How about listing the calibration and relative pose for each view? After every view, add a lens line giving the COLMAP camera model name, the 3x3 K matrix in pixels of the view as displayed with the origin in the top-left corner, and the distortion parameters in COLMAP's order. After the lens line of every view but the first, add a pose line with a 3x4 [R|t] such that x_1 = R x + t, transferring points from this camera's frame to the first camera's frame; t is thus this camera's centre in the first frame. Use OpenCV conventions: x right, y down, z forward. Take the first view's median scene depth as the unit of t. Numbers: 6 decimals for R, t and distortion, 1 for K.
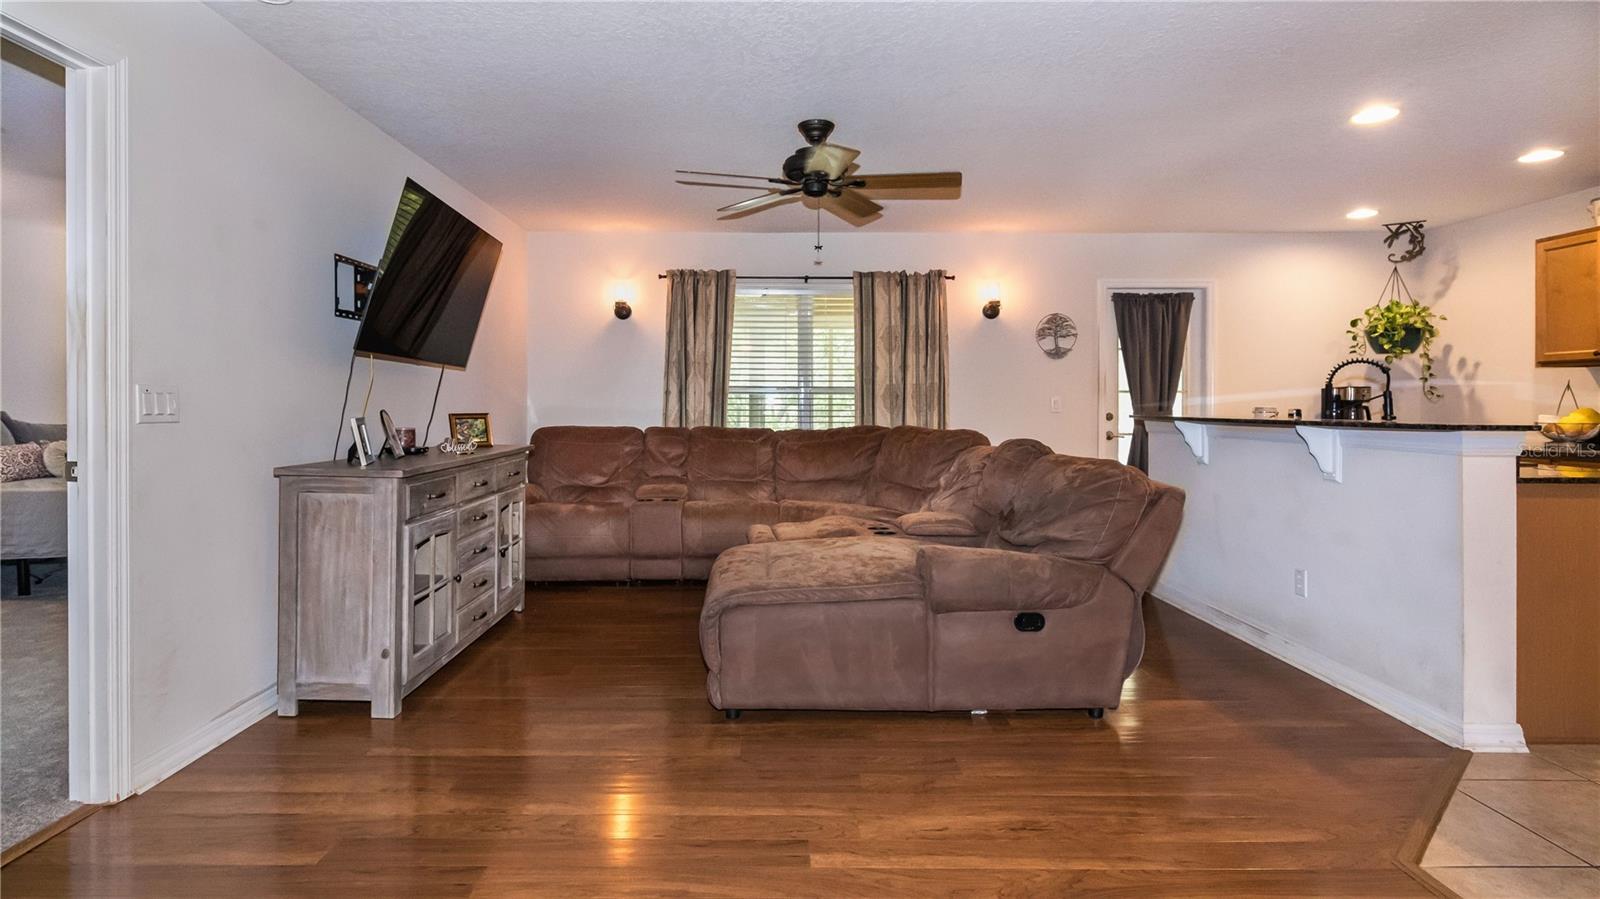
lens RADIAL K [[826.8, 0, 756.5], [0, 826.8, 408.4], [0, 0, 1]] dist [-0.009019, 0.000214]
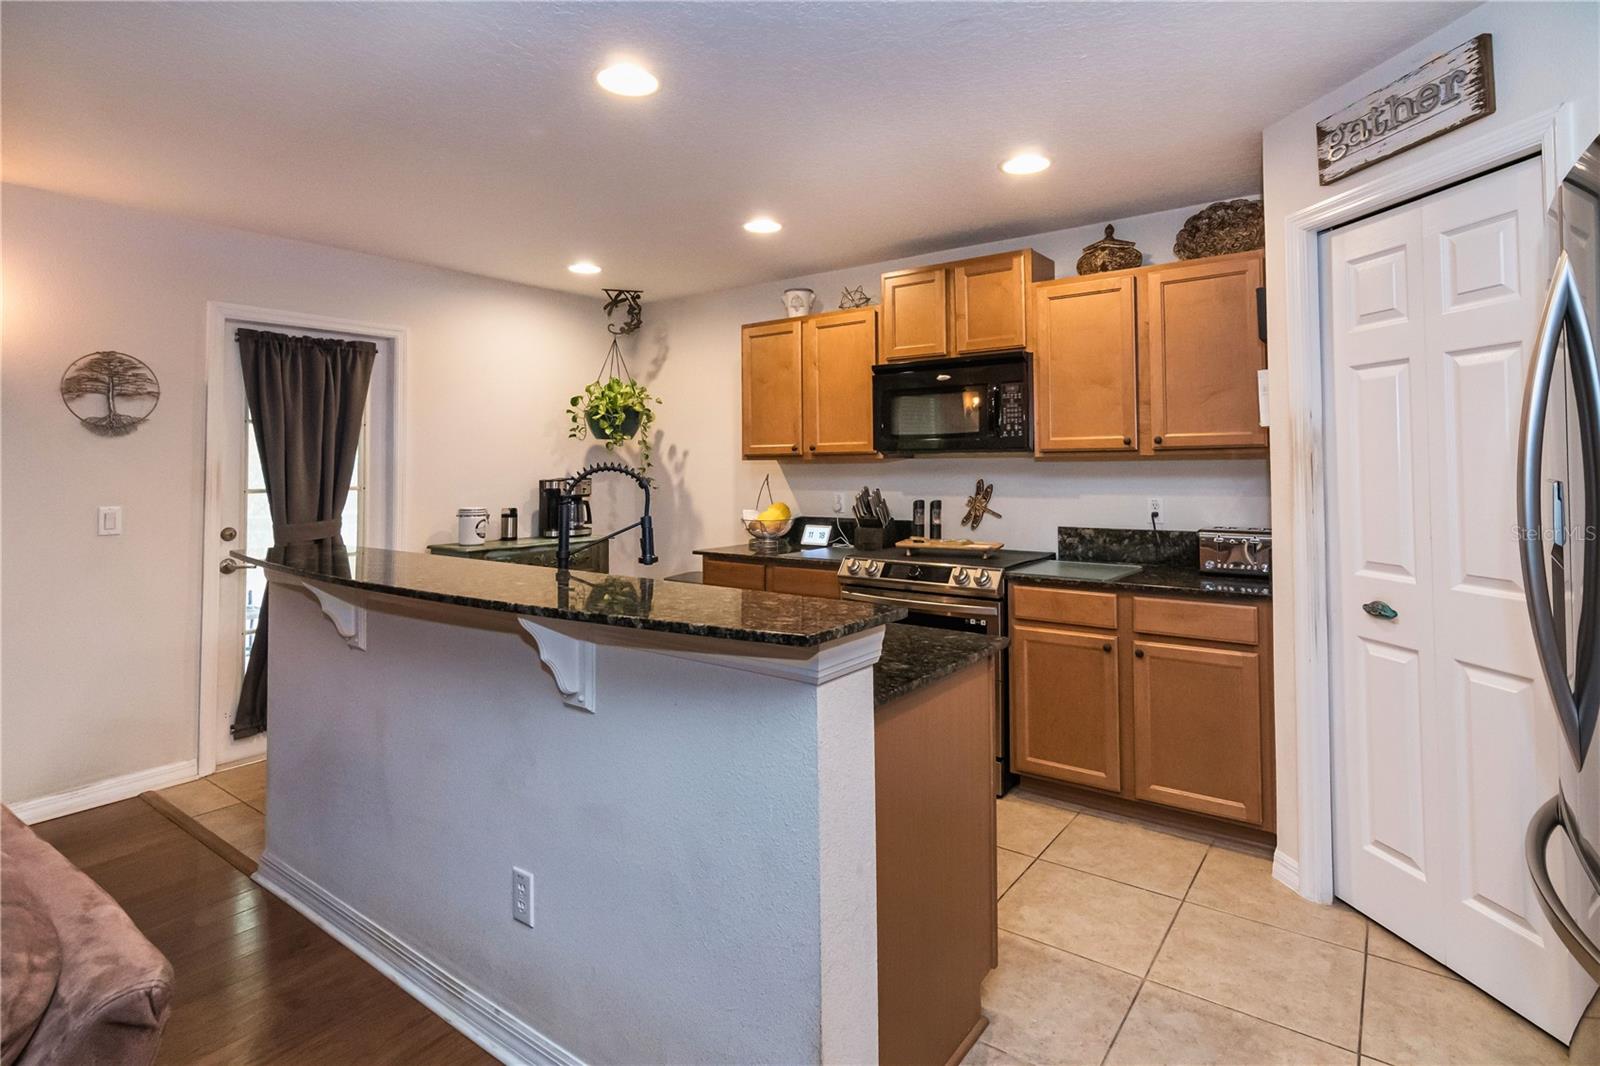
lens RADIAL K [[802.8, 0, 815.7], [0, 802.8, 436.6], [0, 0, 1]] dist [0.002016, 0.001402]
pose [[0.585044, 0.021791, 0.810709, 0.219057], [0.012327, 0.999285, -0.035756, -0.037027], [-0.810908, 0.030913, 0.584357, 0.339309]]
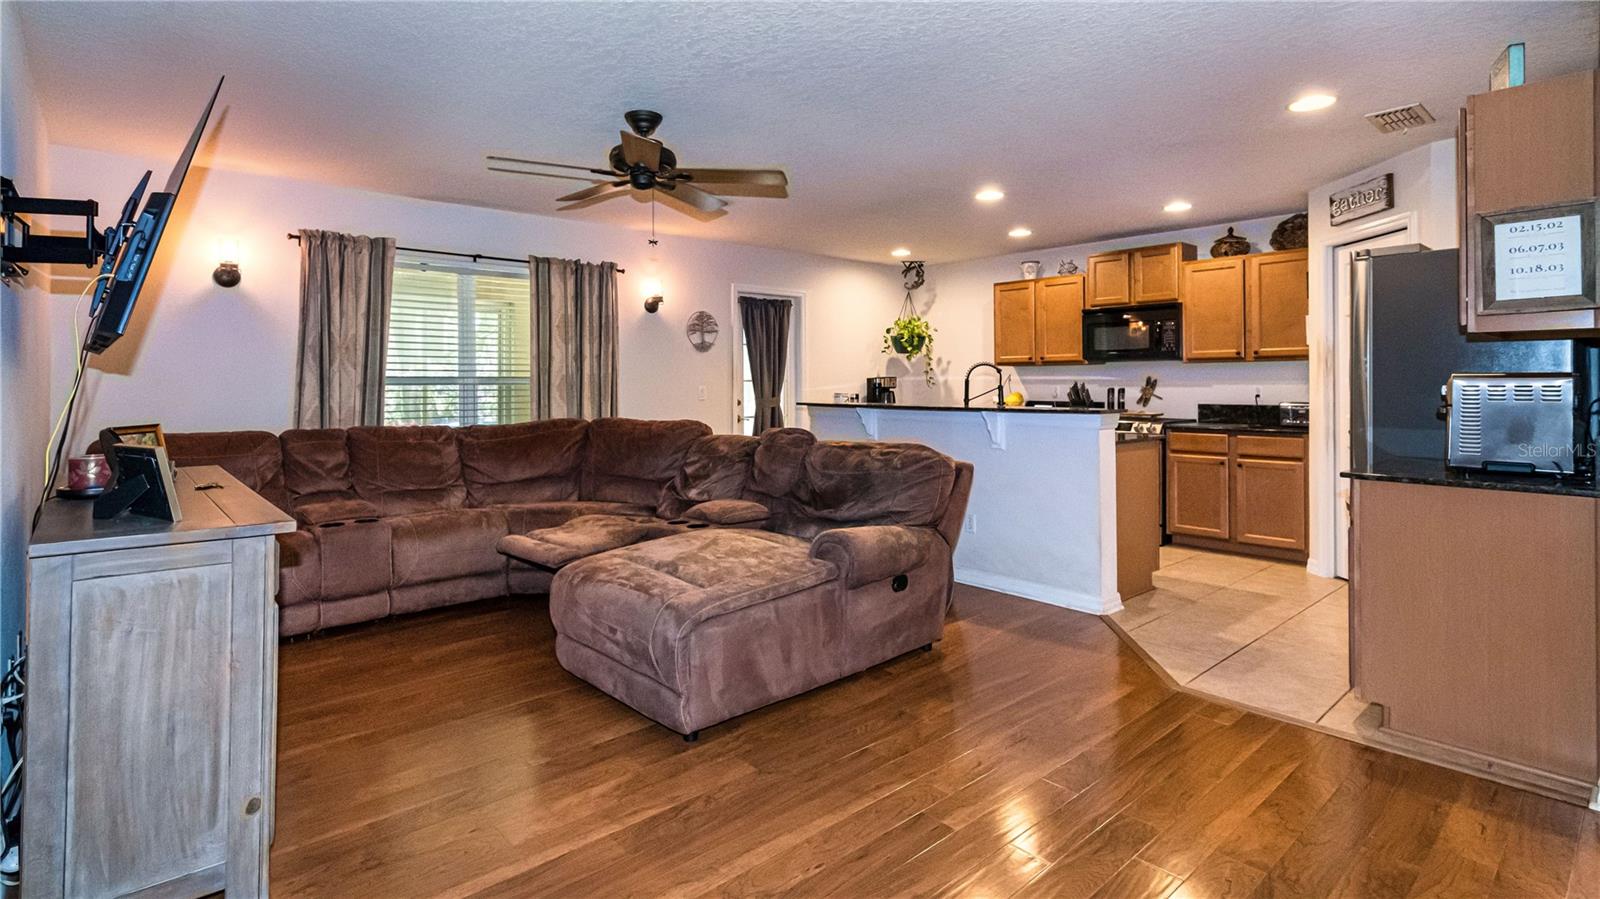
lens RADIAL K [[806.0, 0, 800.7], [0, 806.0, 372.9], [0, 0, 1]] dist [0.001656, 0.000186]
pose [[0.729772, 0.002694, 0.683685, -0.300582], [0.008607, 0.999877, -0.013127, -0.017226], [-0.683636, 0.015464, 0.729659, 0.123242]]
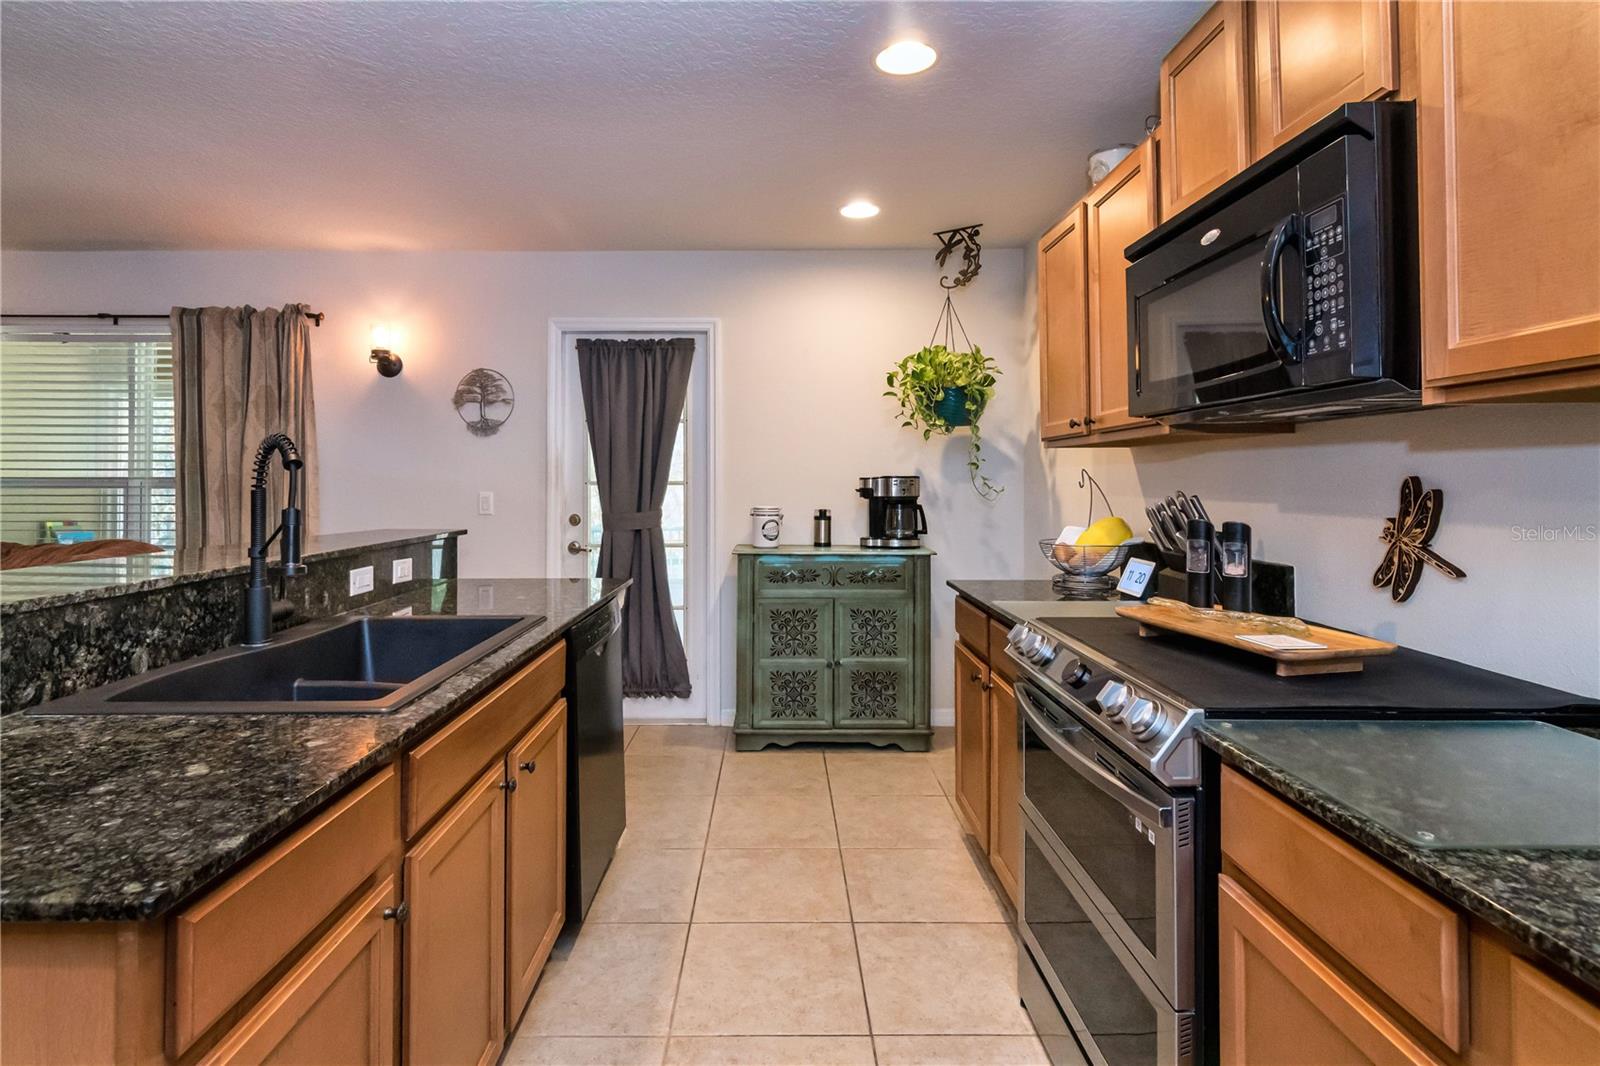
lens RADIAL K [[802.8, 0, 817.1], [0, 802.8, 462.2], [0, 0, 1]] dist [0.002016, 0.001402]
pose [[0.999888, -0.003650, 0.014526, 0.664243], [0.004011, 0.999682, -0.024892, -0.022058], [-0.014430, 0.024947, 0.999585, 0.358667]]
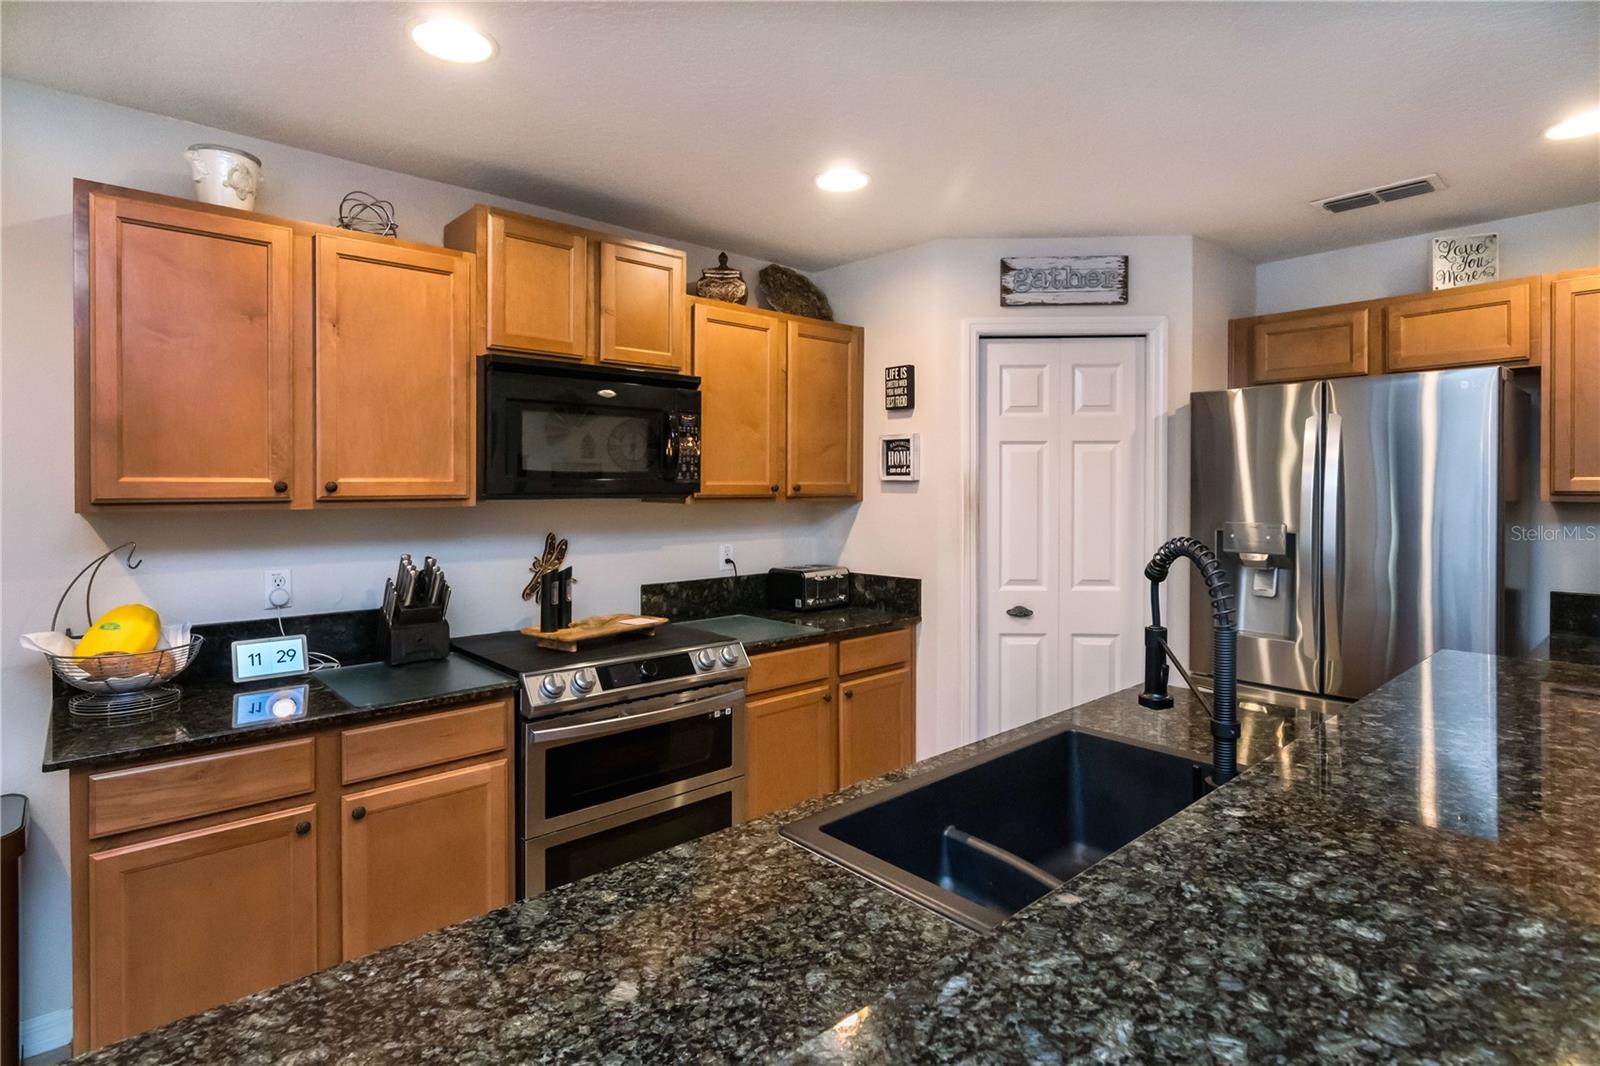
lens RADIAL K [[775.3, 0, 822.1], [0, 775.3, 507.4], [0, 0, 1]] dist [-0.019724, -0.001031]
pose [[-0.665008, -0.017040, 0.746641, 0.390750], [0.001491, 0.999707, 0.024144, -0.051391], [-0.746834, 0.017169, -0.664788, 0.836858]]
